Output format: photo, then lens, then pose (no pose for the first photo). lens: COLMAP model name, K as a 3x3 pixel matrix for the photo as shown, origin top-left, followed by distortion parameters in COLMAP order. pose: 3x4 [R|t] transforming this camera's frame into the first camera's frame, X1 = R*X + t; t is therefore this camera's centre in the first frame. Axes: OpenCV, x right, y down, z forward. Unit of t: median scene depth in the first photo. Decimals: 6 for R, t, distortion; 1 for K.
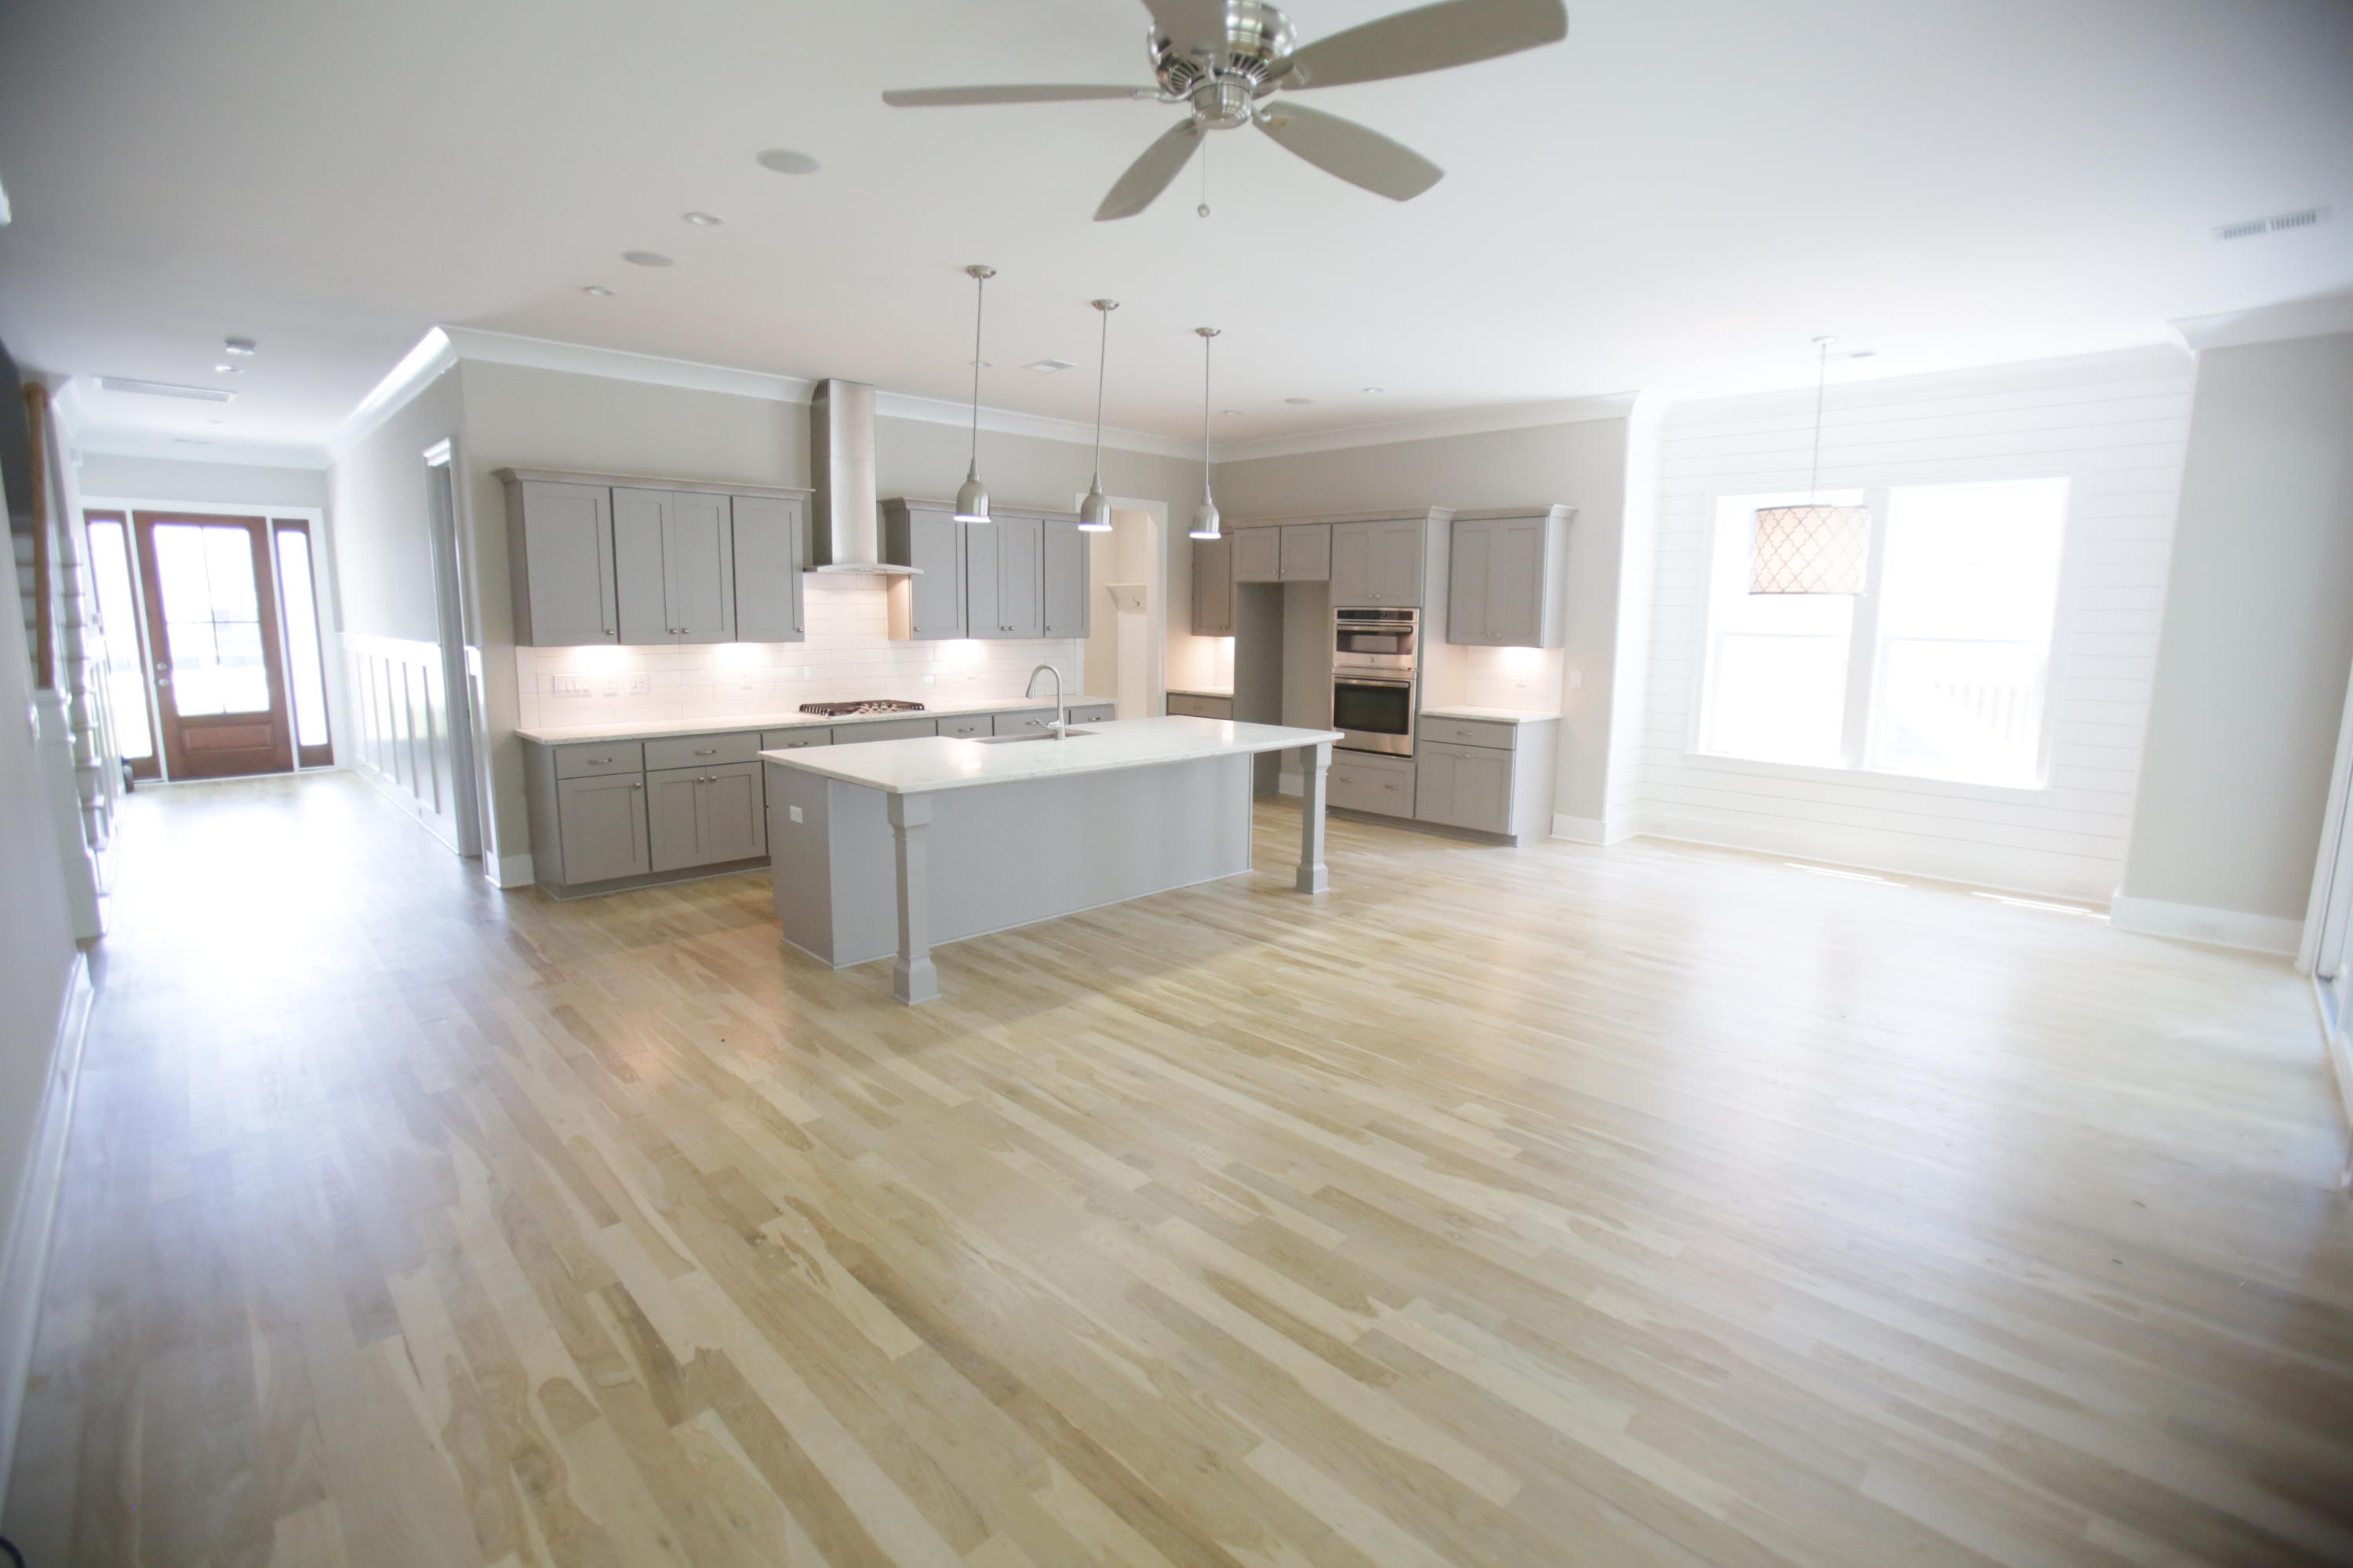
lens RADIAL K [[1067.2, 0, 1172.8], [0, 1067.2, 775.8], [0, 0, 1]] dist [-0.080603, 0.035927]
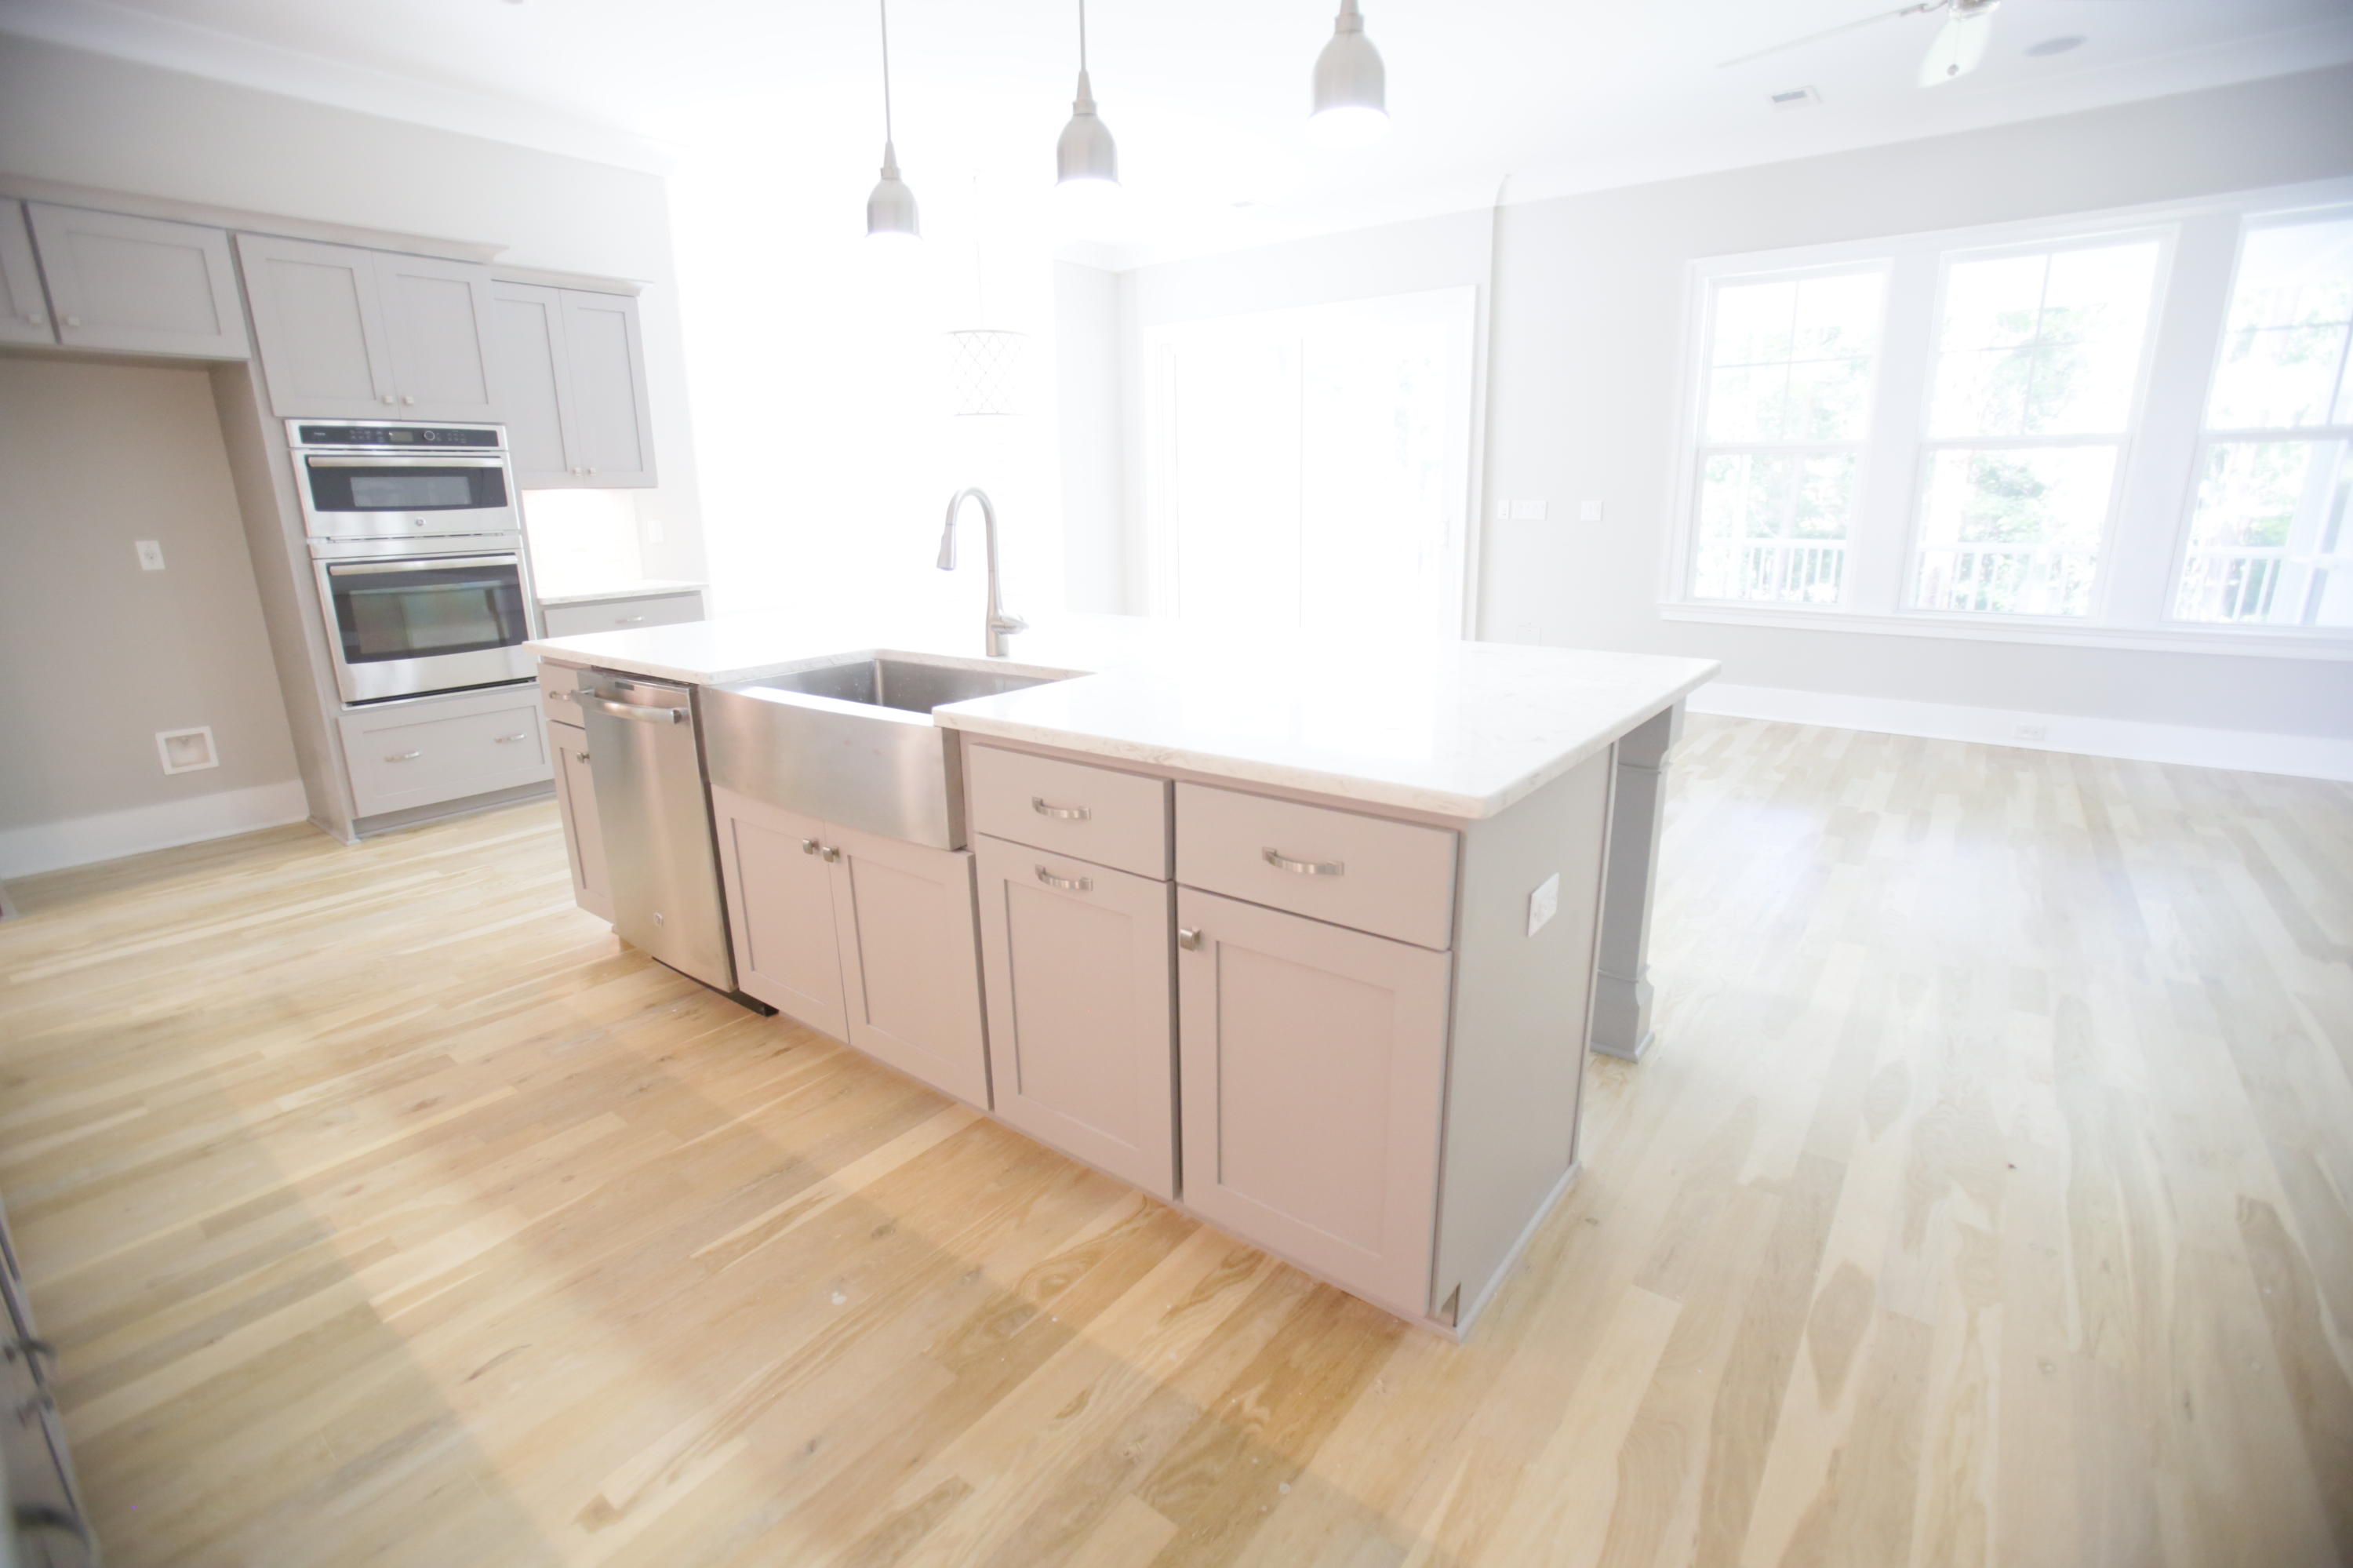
lens RADIAL K [[1067.2, 0, 1172.8], [0, 1067.2, 775.8], [0, 0, 1]] dist [-0.080603, 0.035927]
pose [[-0.135183, -0.260607, 0.955934, -0.625395], [0.165428, 0.945311, 0.281105, -0.111270], [-0.976913, 0.196139, -0.084678, 1.091457]]
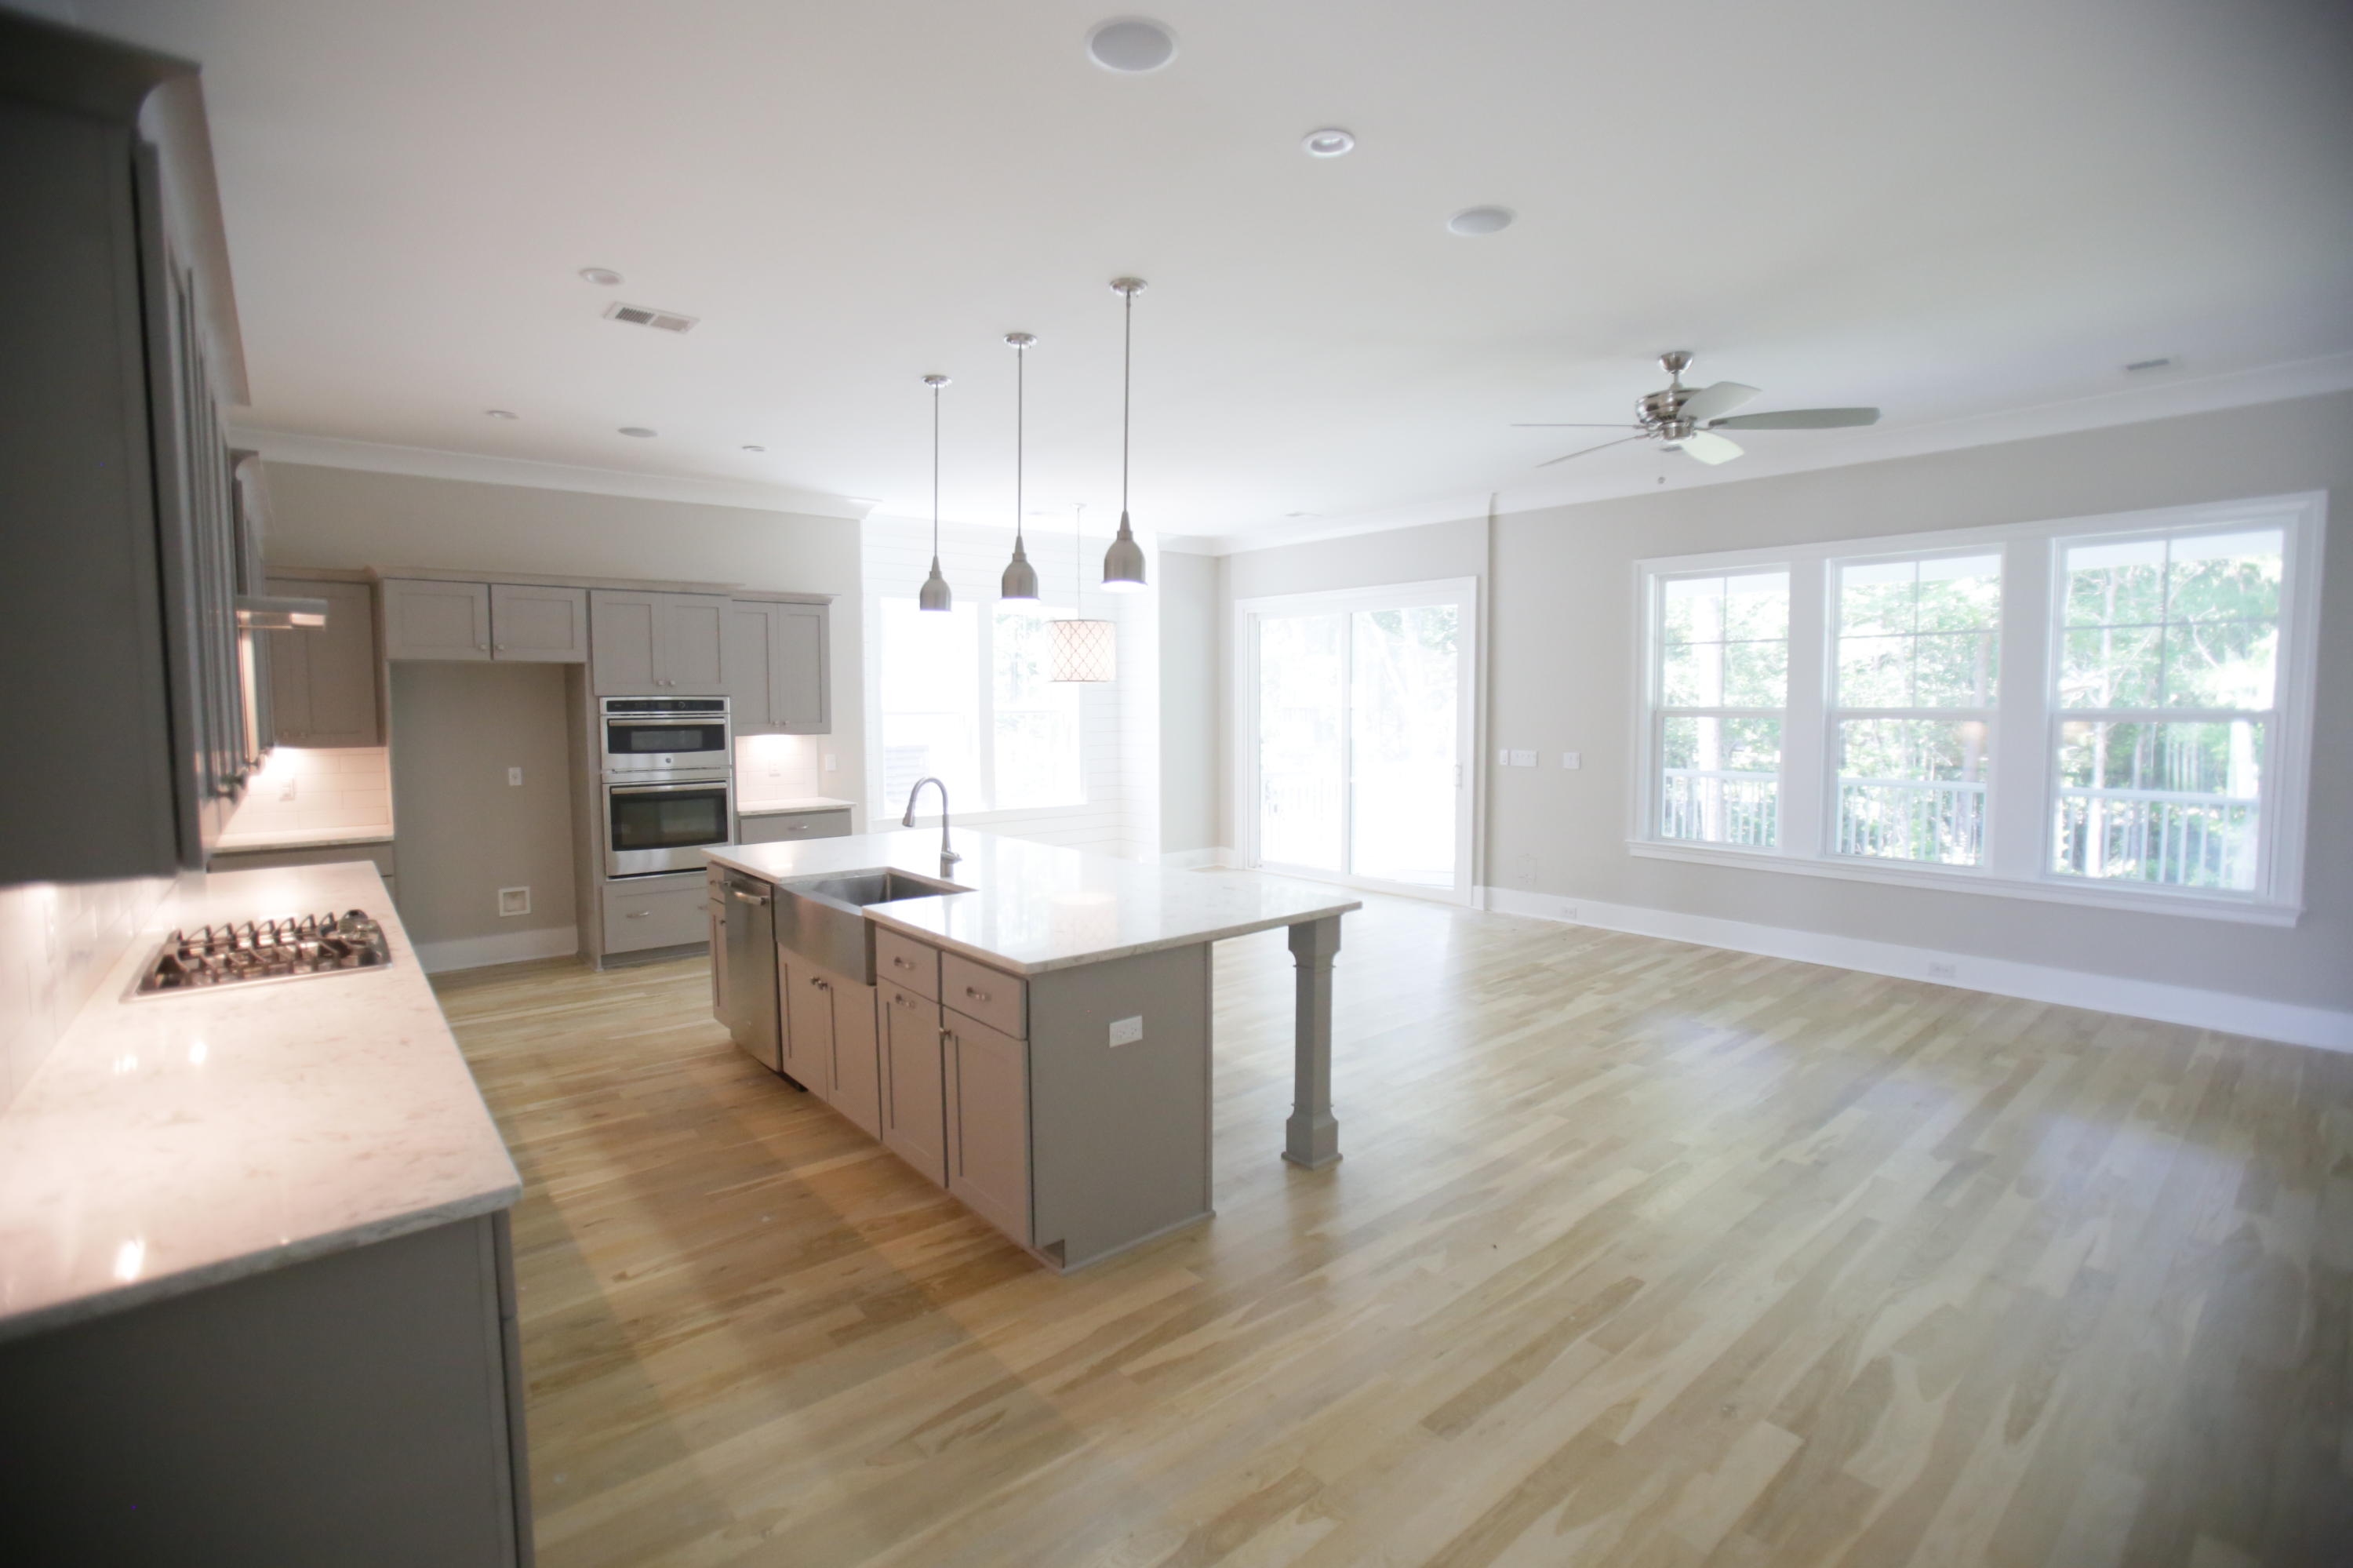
lens RADIAL K [[1067.2, 0, 1172.8], [0, 1067.2, 775.8], [0, 0, 1]] dist [-0.080603, 0.035927]
pose [[0.075692, -0.080509, 0.993876, -0.922686], [0.157099, 0.985250, 0.067846, -0.142553], [-0.984678, 0.151002, 0.087223, 0.861013]]
